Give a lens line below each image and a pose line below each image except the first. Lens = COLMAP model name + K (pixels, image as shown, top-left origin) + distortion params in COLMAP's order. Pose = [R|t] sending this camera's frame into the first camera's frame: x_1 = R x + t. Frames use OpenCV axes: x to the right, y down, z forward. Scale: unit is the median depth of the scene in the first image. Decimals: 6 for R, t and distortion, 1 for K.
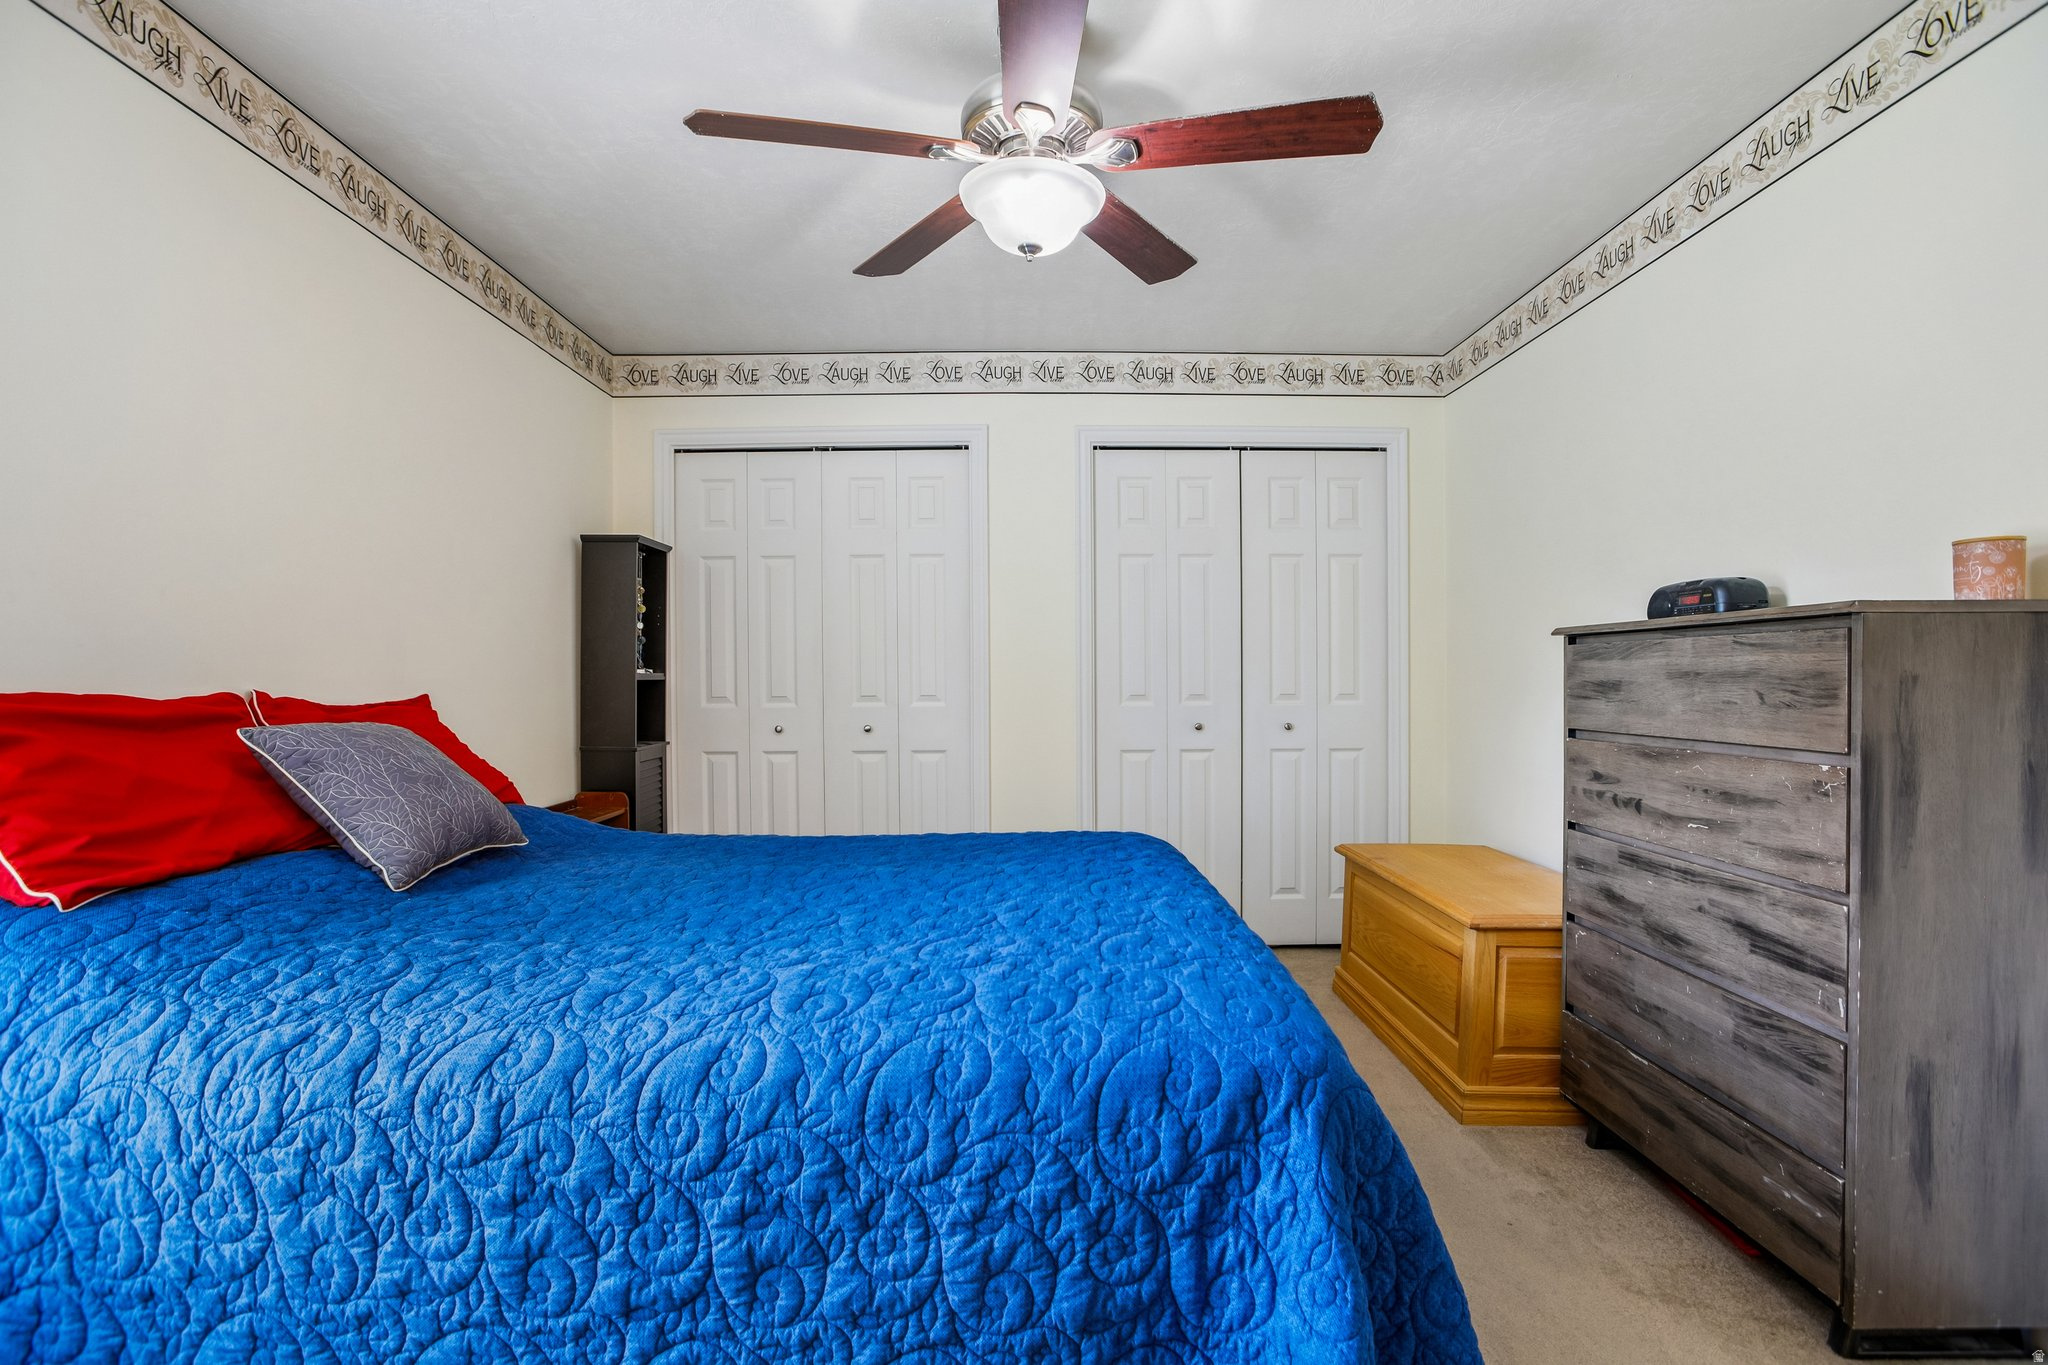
lens RADIAL K [[950.0, 0, 1026.8], [0, 950.0, 694.8], [0, 0, 1]] dist [-0.068947, 0.029797]
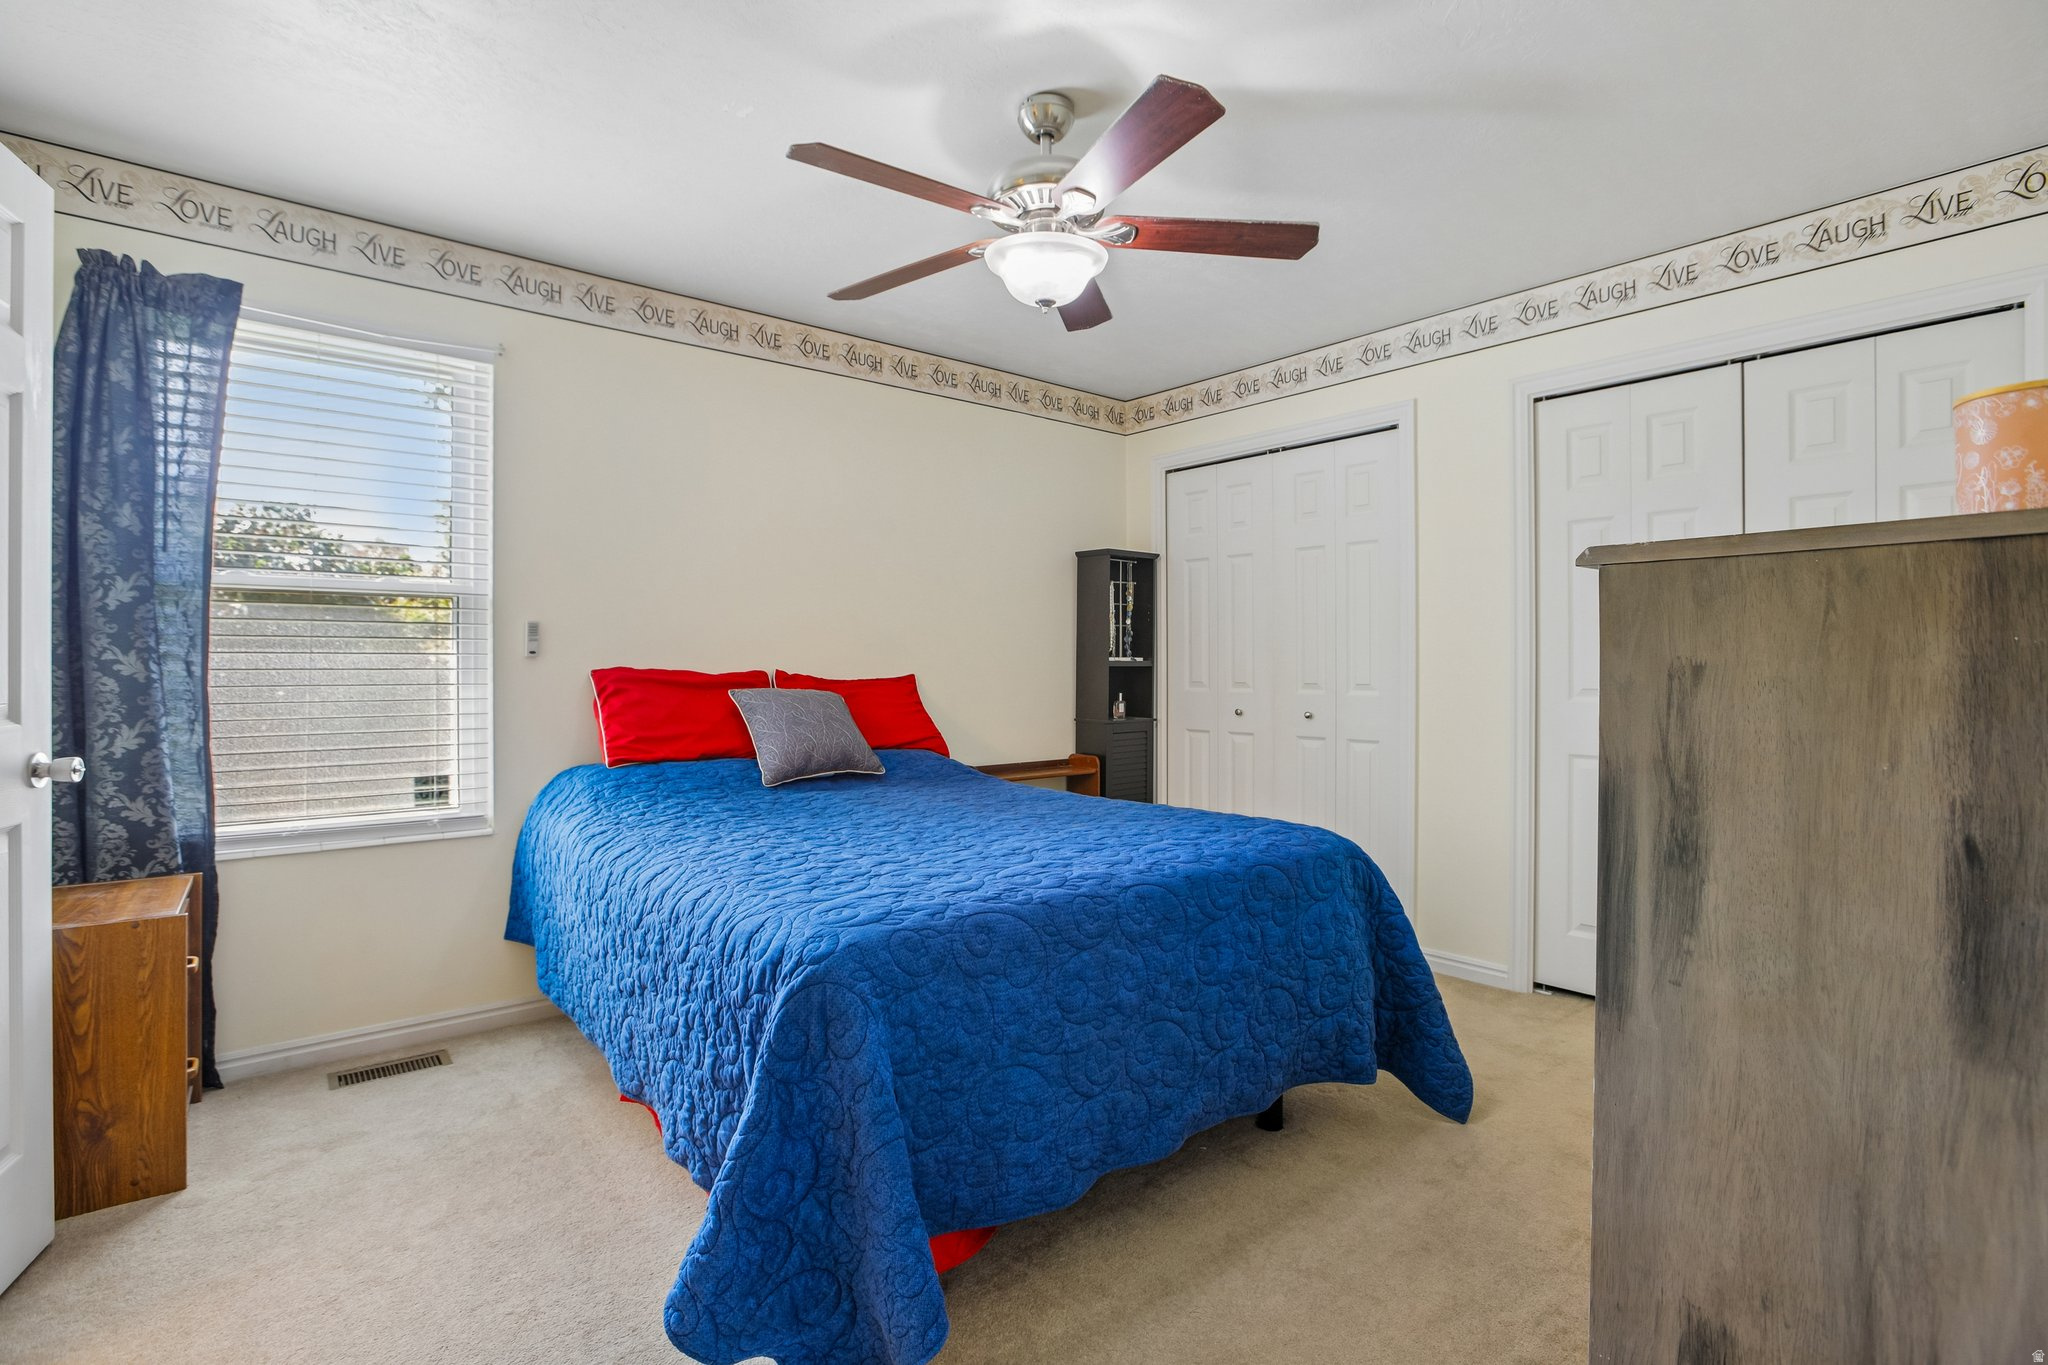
lens RADIAL K [[951.9, 0, 1021.5], [0, 951.9, 670.5], [0, 0, 1]] dist [-0.056189, 0.023041]
pose [[0.638960, 0.009333, -0.769183, 0.654966], [-0.019638, 0.999798, -0.004182, -0.003735], [0.768989, 0.017777, 0.639014, 0.155508]]
